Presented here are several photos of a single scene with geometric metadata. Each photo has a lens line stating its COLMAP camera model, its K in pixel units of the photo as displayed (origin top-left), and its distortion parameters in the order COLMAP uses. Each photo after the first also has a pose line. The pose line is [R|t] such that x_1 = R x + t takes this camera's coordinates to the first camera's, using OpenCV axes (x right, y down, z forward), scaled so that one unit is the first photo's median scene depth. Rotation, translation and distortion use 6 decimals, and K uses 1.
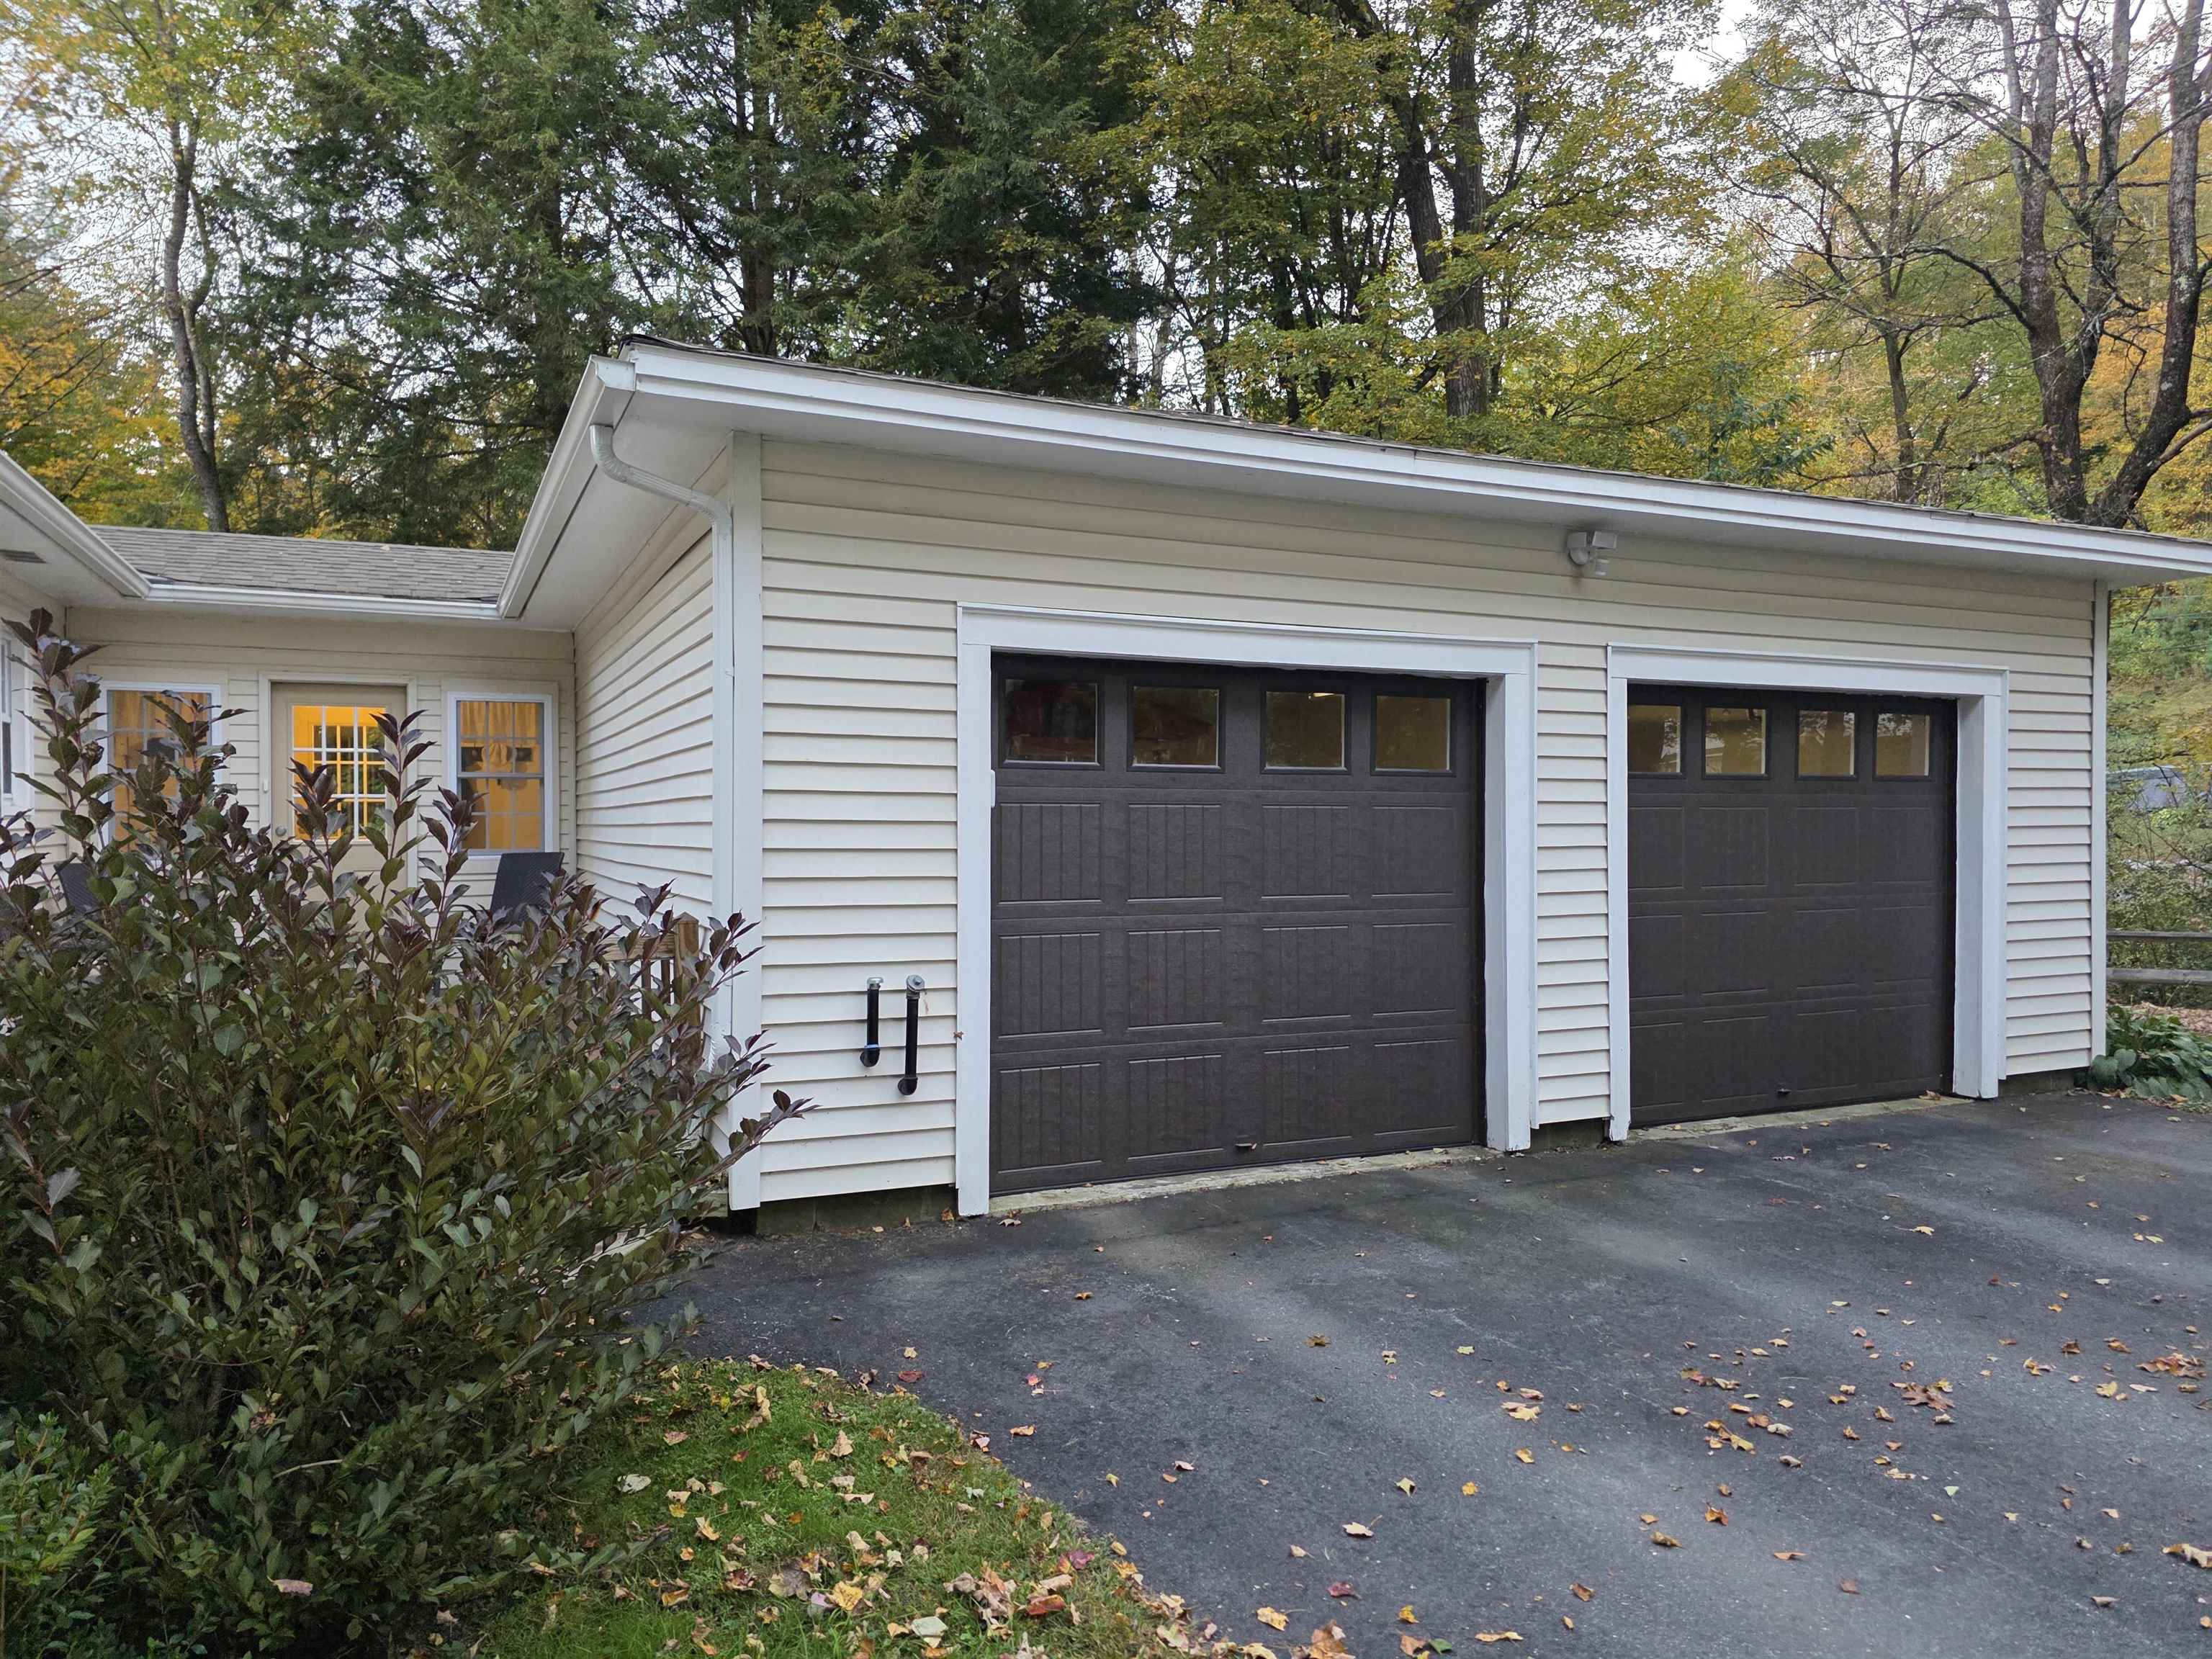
lens RADIAL K [[1496.2, 0, 1110.6], [0, 1496.2, 834.8], [0, 0, 1]] dist [0.008332, -0.013495]
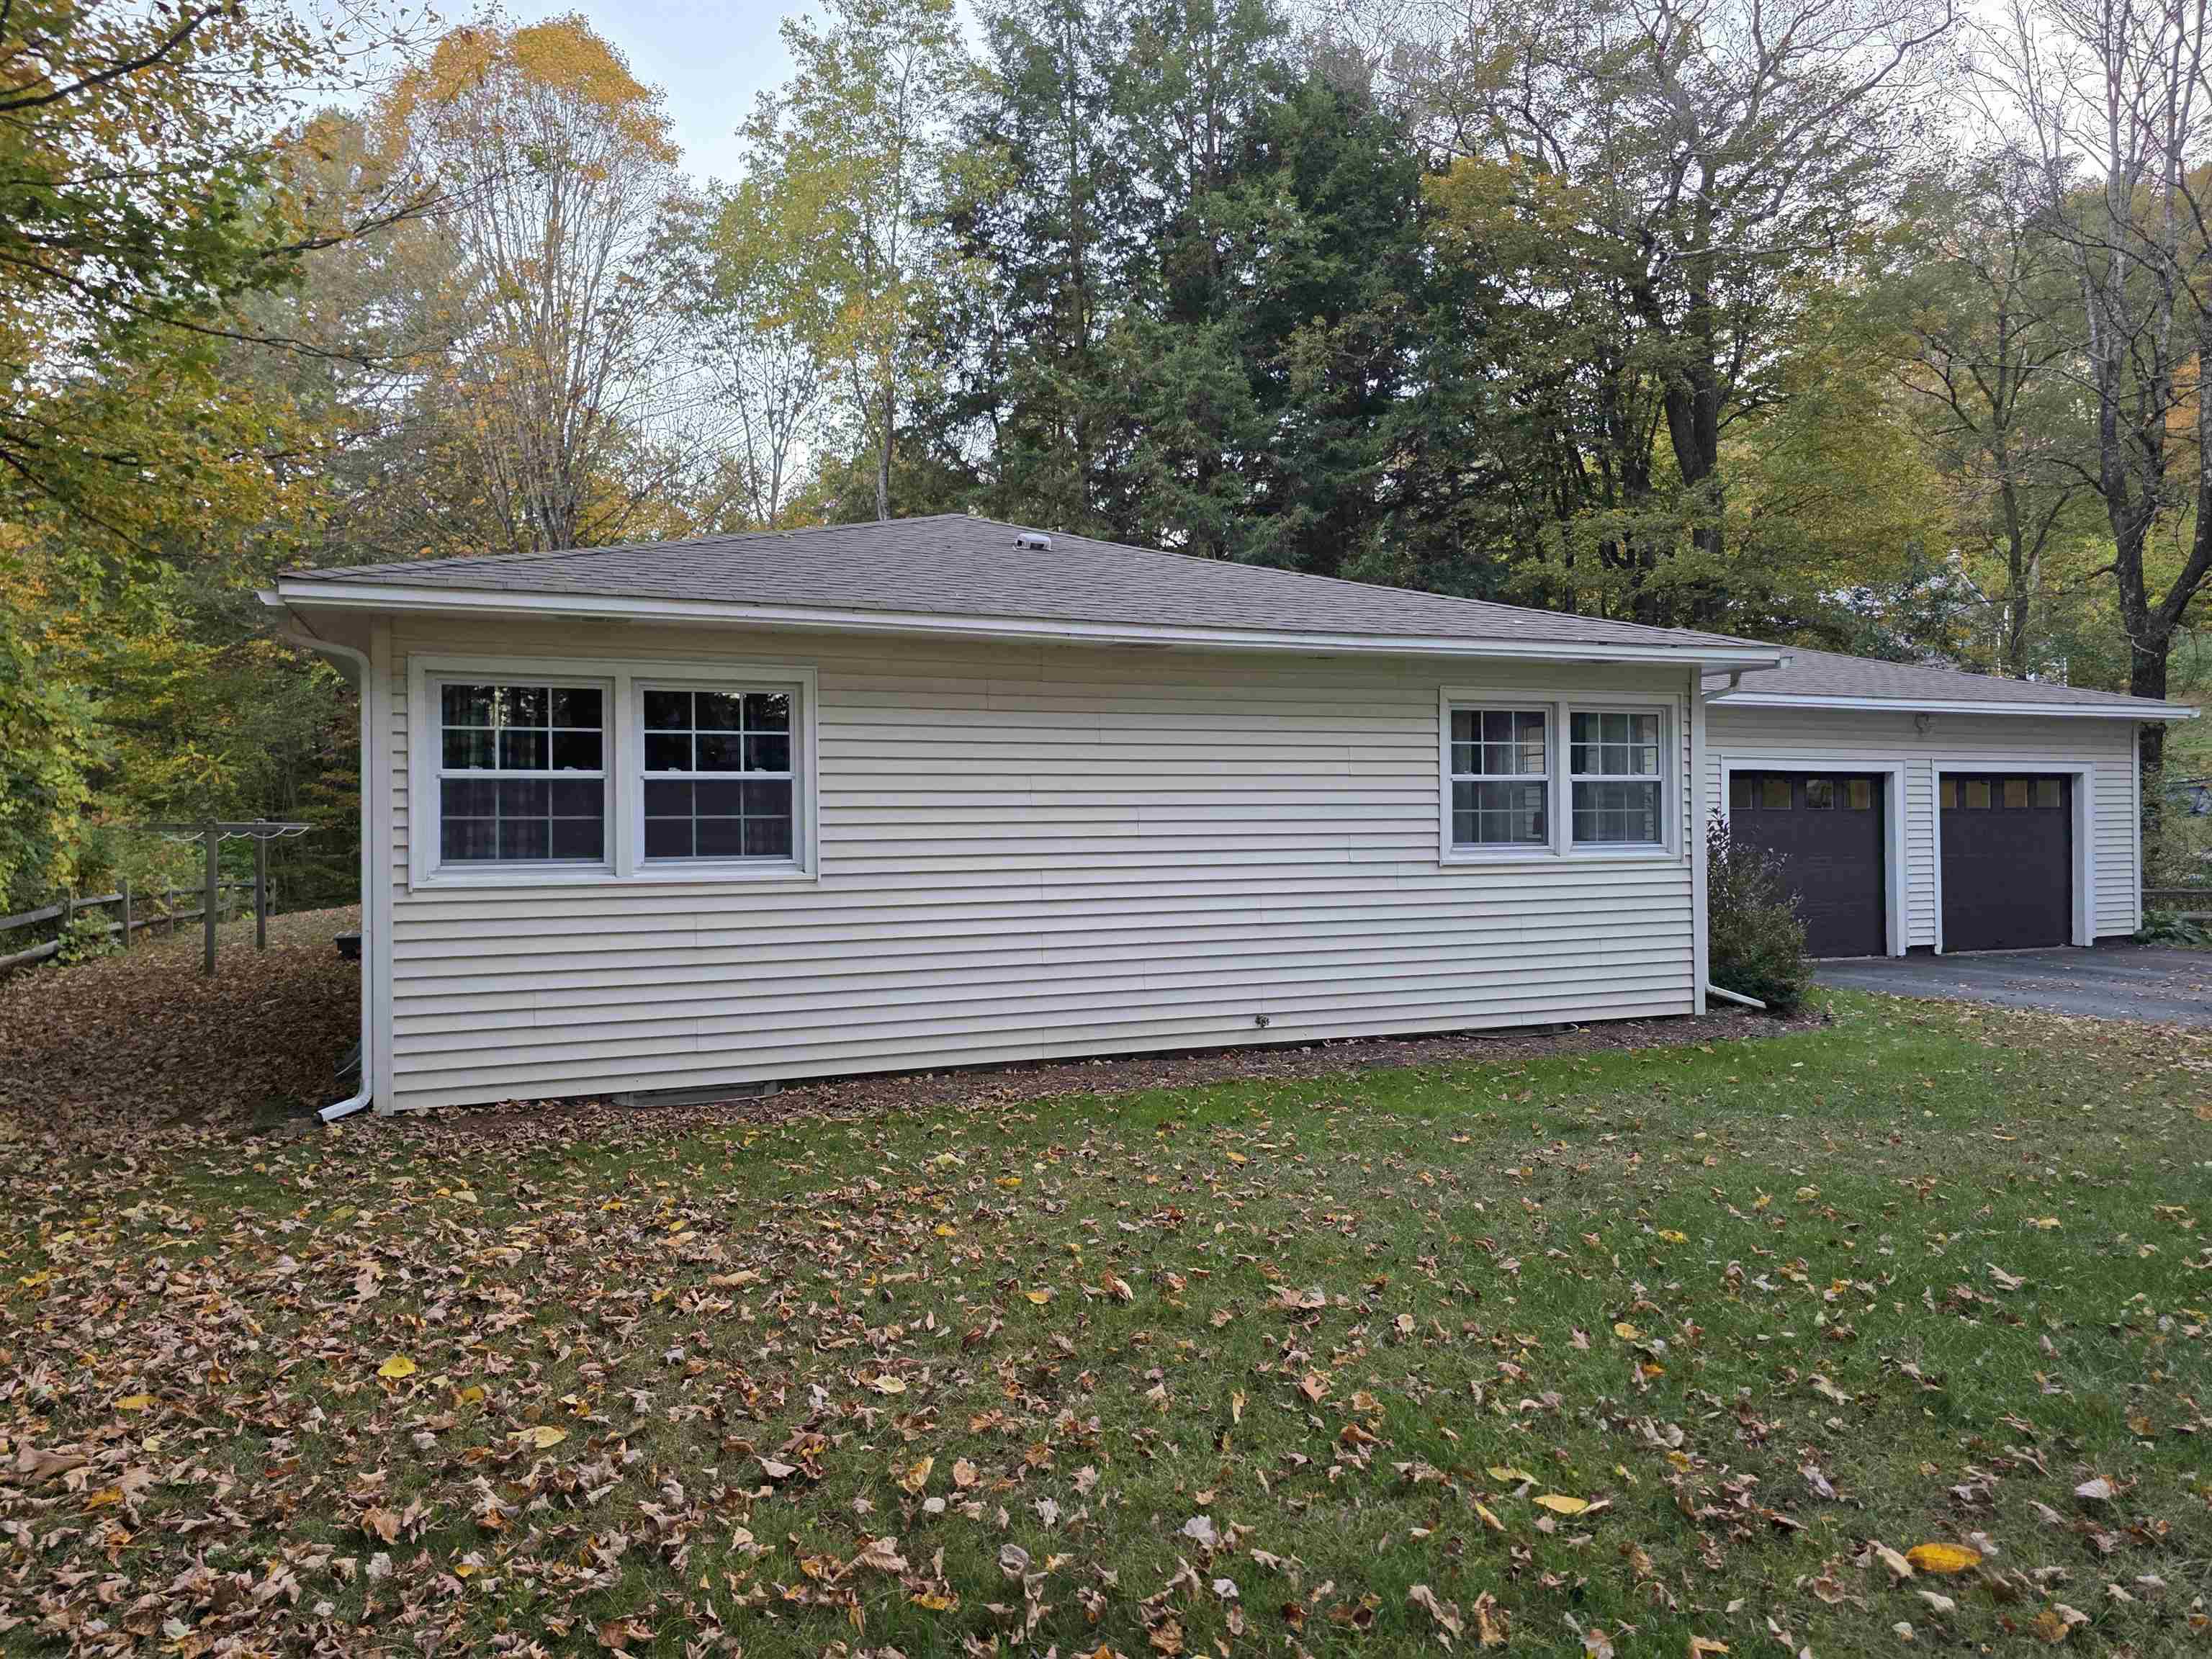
lens RADIAL K [[1496.2, 0, 1104.6], [0, 1496.2, 827.0], [0, 0, 1]] dist [0.008332, -0.013495]
pose [[0.998803, -0.009073, -0.048075, -0.950493], [0.008566, 0.999906, -0.010744, 0.004529], [0.048168, 0.010319, 0.998786, -1.609219]]
